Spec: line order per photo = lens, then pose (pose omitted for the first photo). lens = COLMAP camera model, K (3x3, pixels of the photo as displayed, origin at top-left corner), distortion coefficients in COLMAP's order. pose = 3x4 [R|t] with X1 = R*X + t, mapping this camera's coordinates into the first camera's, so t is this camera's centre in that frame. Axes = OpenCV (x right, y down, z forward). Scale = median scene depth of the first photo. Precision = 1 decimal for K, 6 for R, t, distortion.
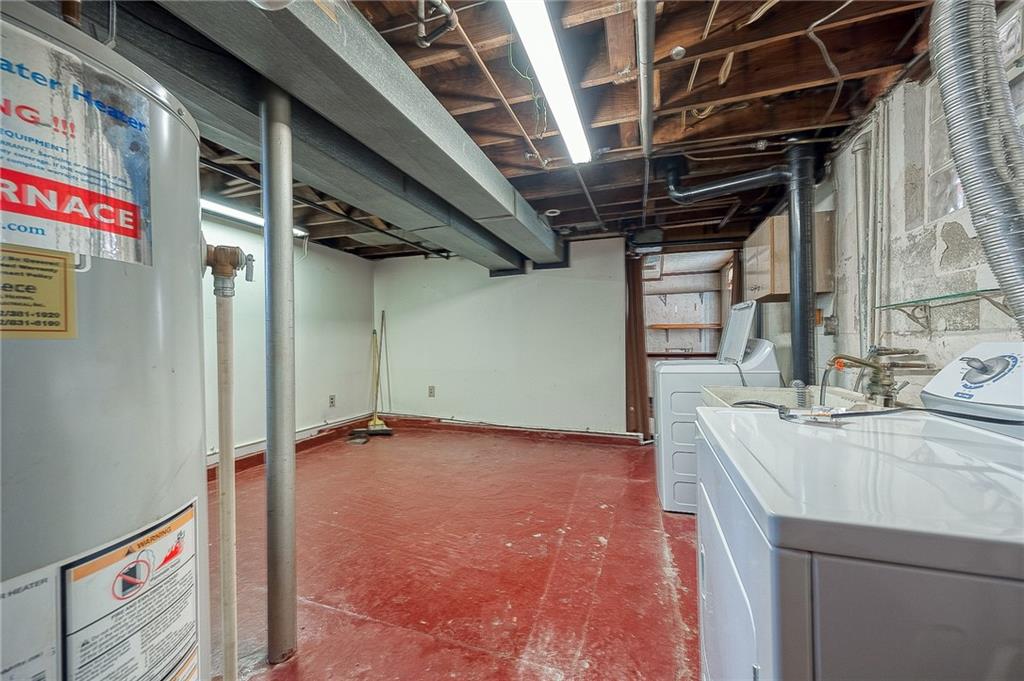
lens RADIAL K [[387.7, 0, 512.0], [0, 387.7, 340.5], [0, 0, 1]] dist [0.000007, 0.000002]
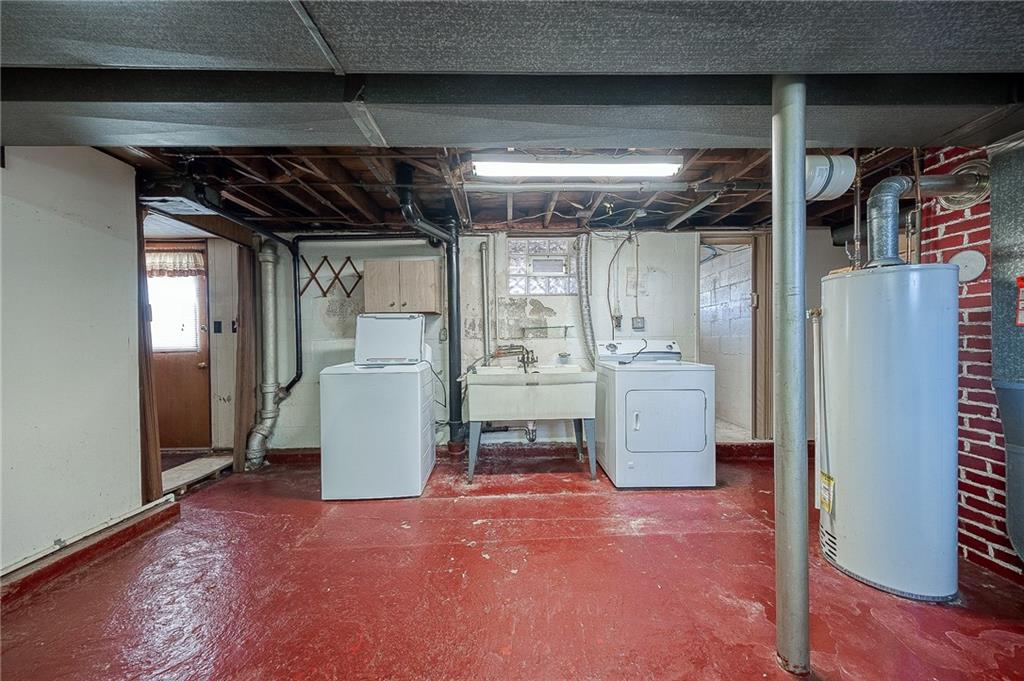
lens RADIAL K [[358.8, 0, 512.0], [0, 358.8, 340.5], [0, 0, 1]] dist [0.000097, 0.000003]
pose [[-0.345166, 0.011188, 0.938475, -0.886200], [0.014790, 0.999870, -0.006480, 0.005602], [-0.938425, 0.011643, -0.345286, 1.458044]]
